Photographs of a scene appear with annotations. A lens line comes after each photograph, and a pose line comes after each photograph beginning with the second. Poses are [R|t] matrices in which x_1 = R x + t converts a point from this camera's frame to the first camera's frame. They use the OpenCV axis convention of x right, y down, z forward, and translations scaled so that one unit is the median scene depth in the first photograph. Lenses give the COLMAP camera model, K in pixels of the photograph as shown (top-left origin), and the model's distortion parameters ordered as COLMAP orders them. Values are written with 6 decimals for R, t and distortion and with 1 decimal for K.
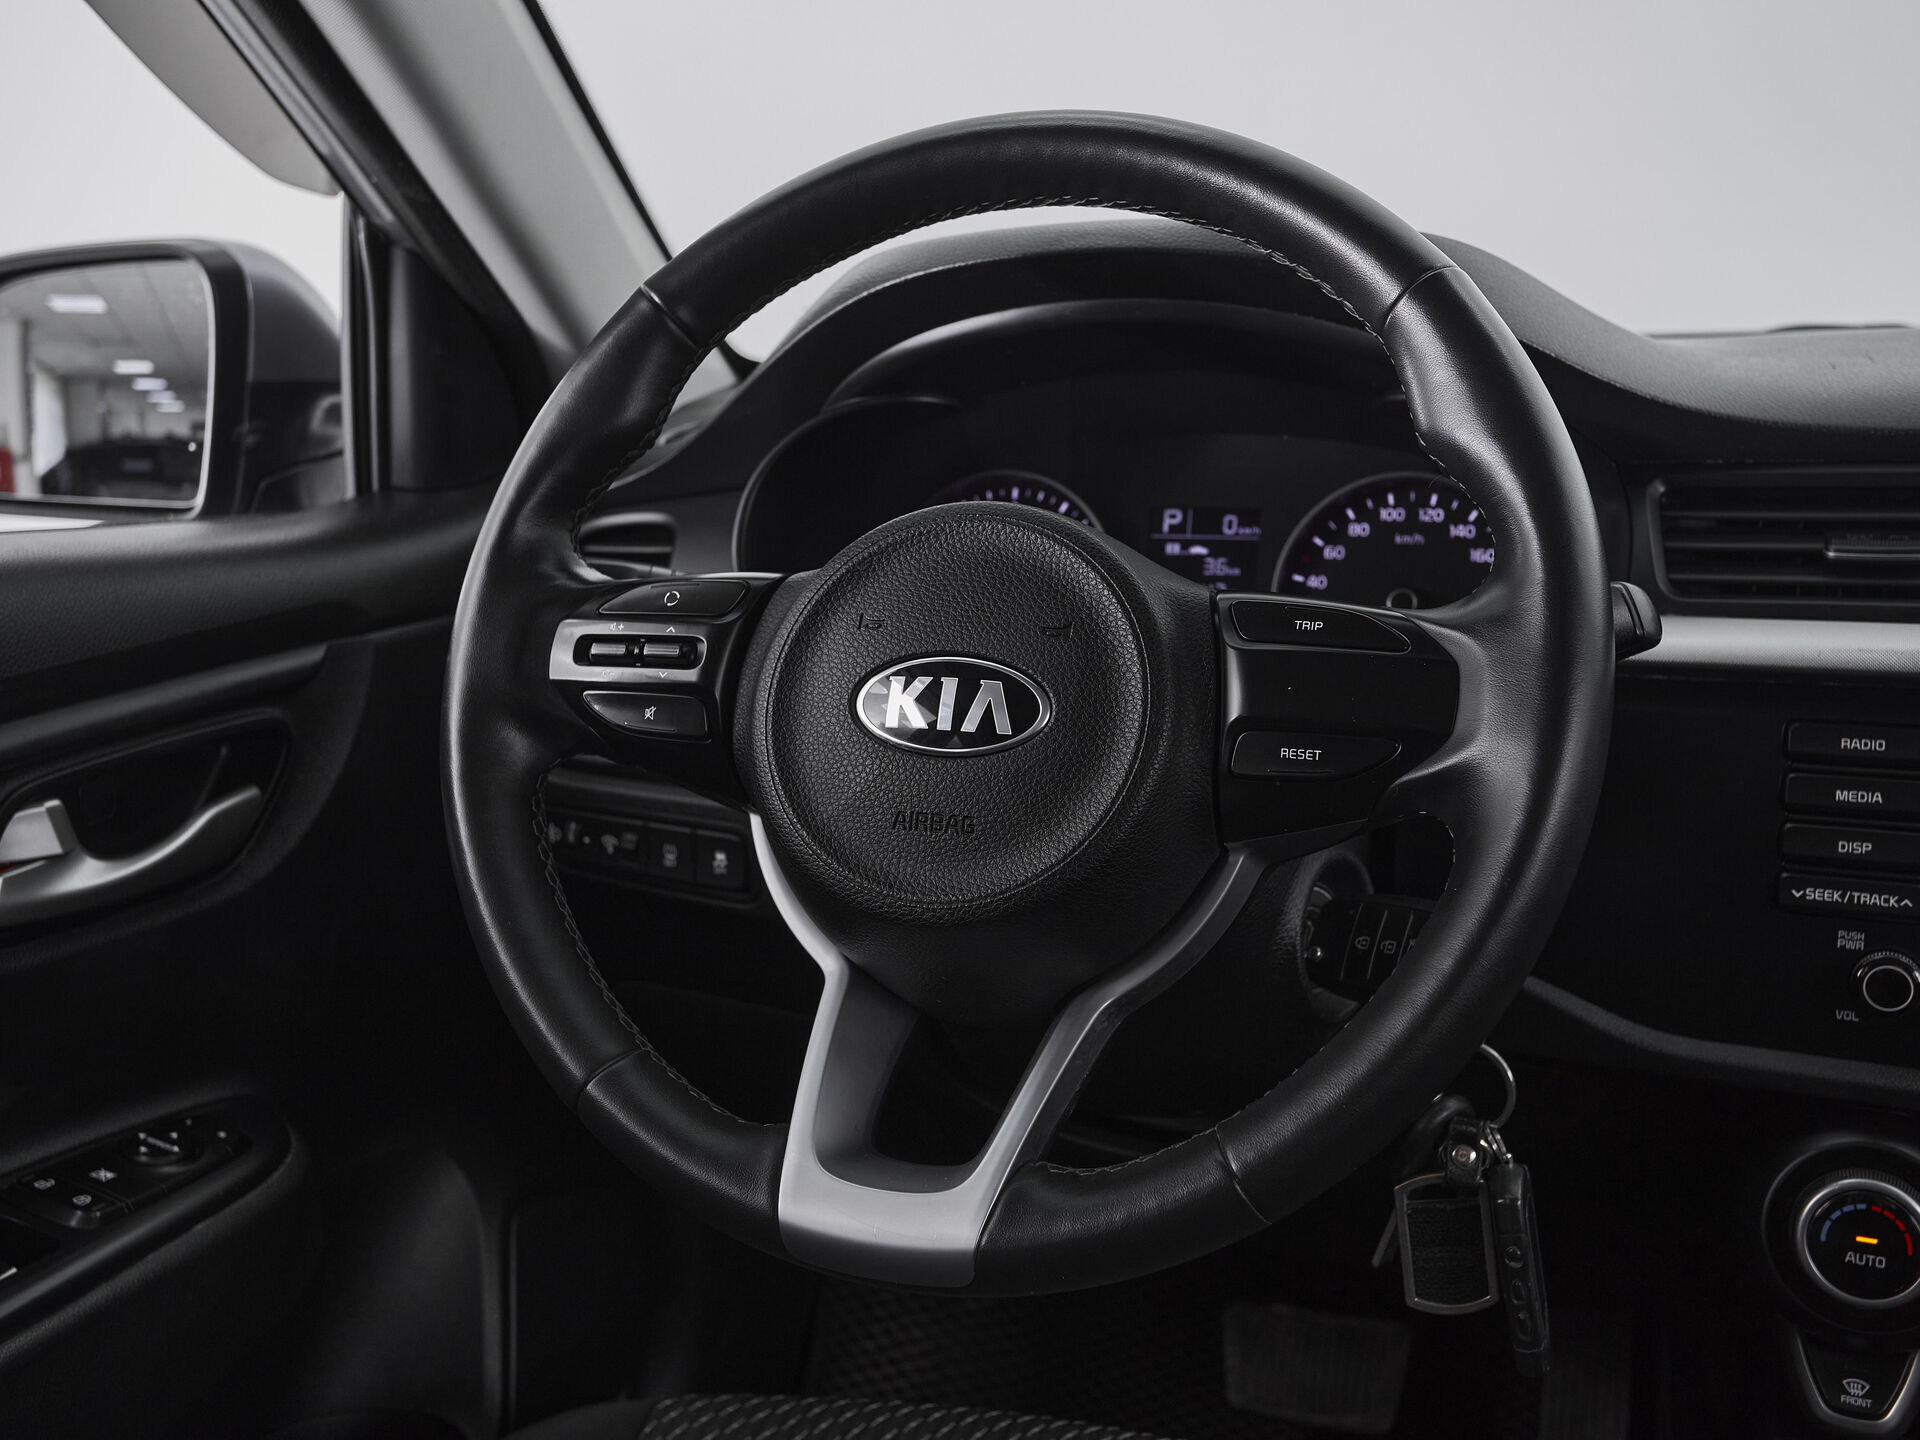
lens RADIAL K [[1969.9, 0, 952.1], [0, 1969.9, 710.4], [0, 0, 1]] dist [0.011805, 0.000000]
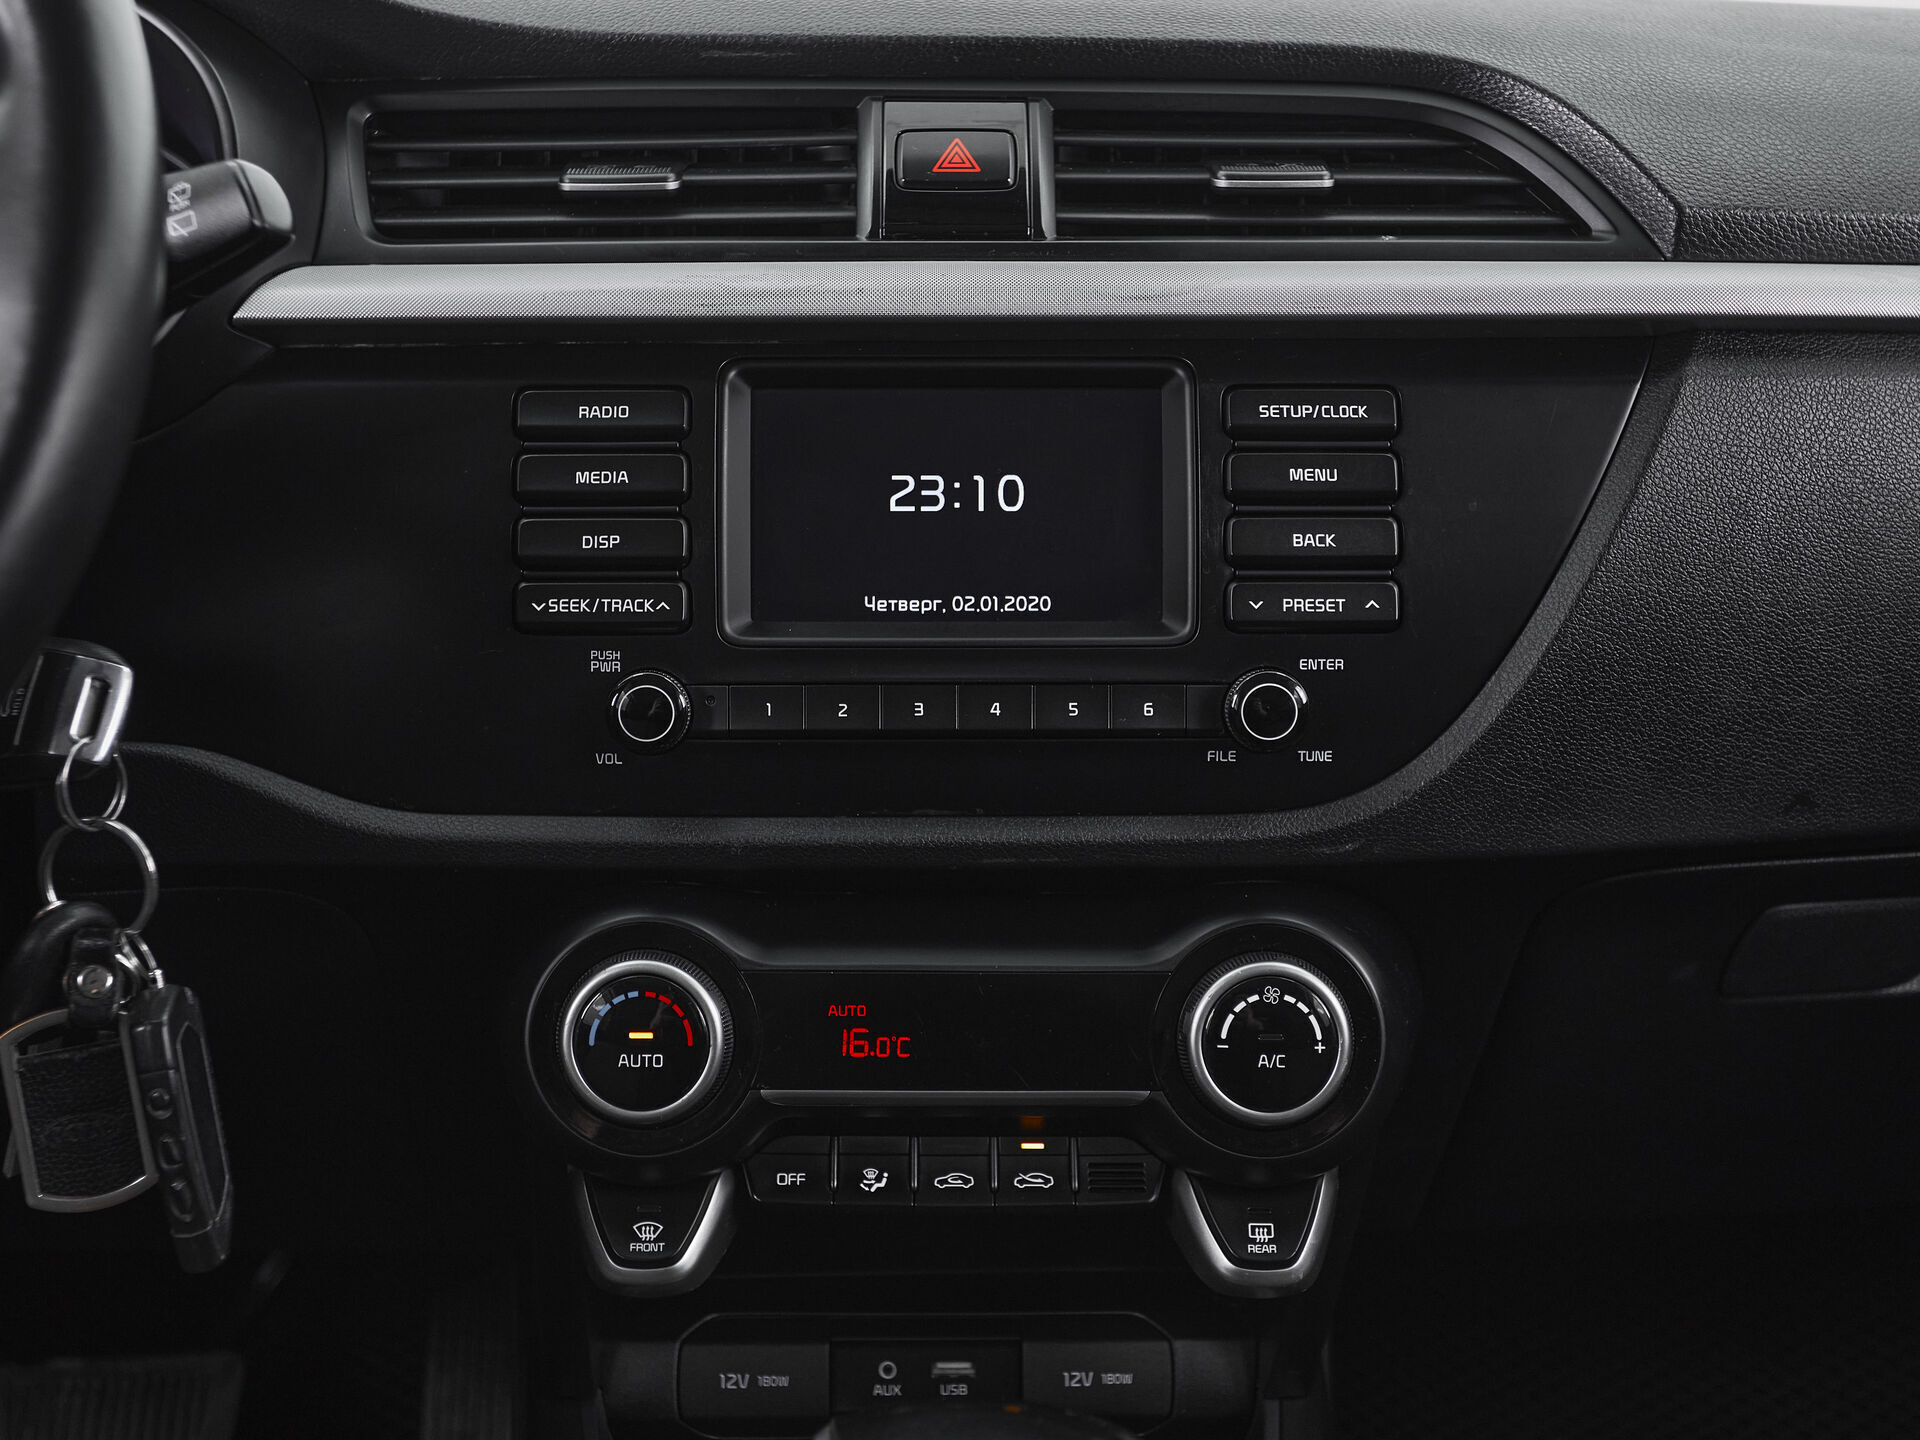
lens RADIAL K [[2468.3, 0, 945.2], [0, 2468.3, 685.2], [0, 0, 1]] dist [0.049197, 0.000000]
pose [[0.913903, -0.050906, 0.402729, 0.182424], [0.060923, 0.998069, -0.012093, 0.146911], [-0.401336, 0.035588, 0.915239, 0.043414]]
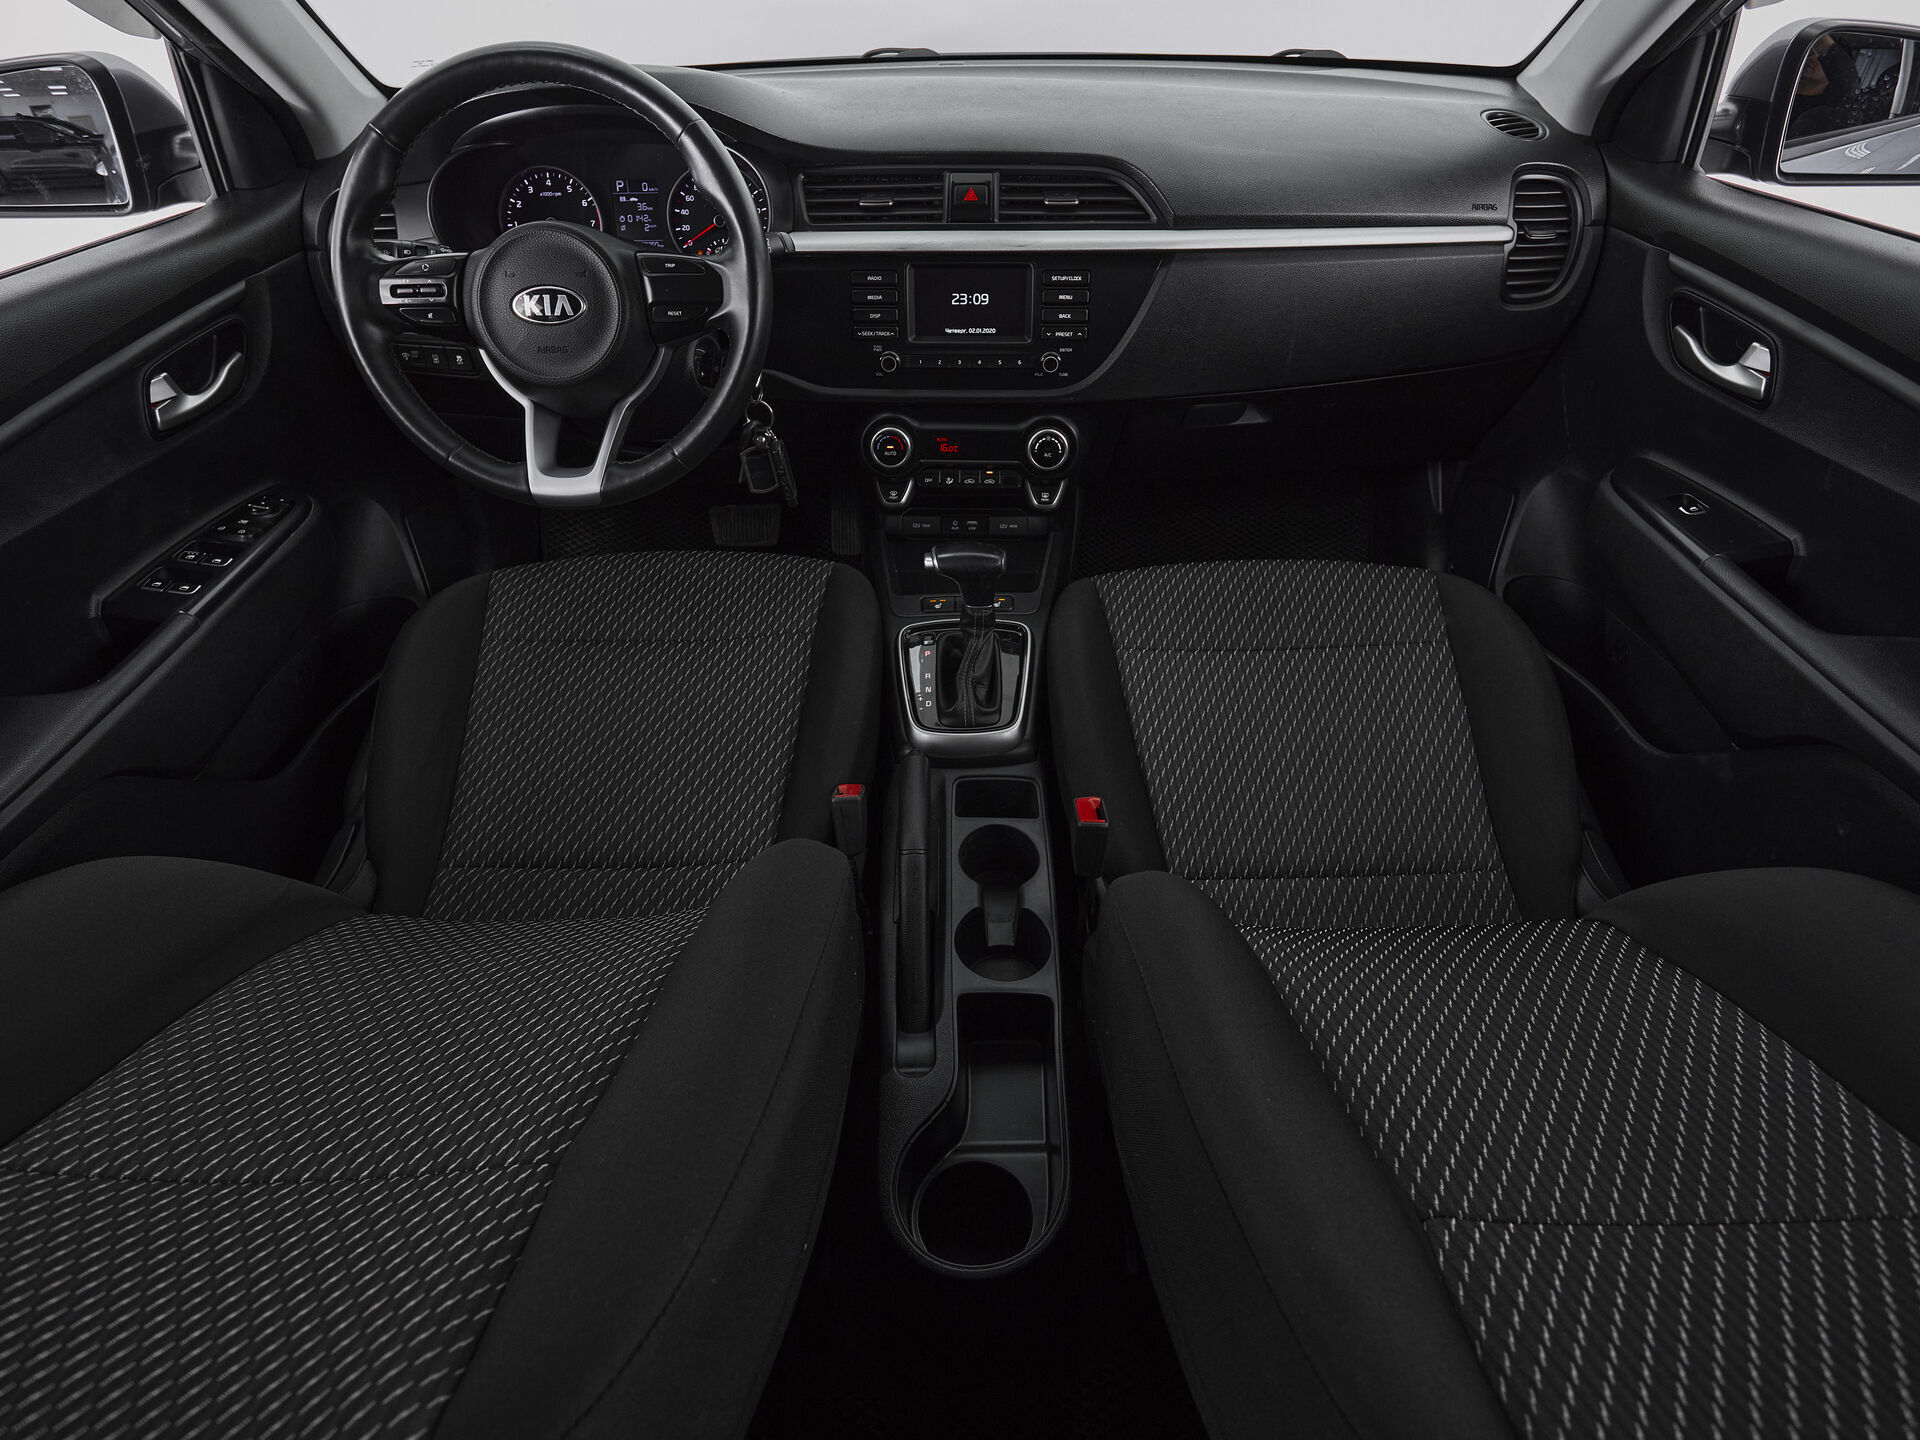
lens RADIAL K [[1055.1, 0, 958.7], [0, 1055.1, 716.0], [0, 0, 1]] dist [-0.004380, -0.000137]
pose [[0.934487, -0.216466, 0.282625, -0.005045], [0.062881, 0.881779, 0.467452, -0.133739], [-0.350400, -0.419056, 0.837623, -0.628588]]
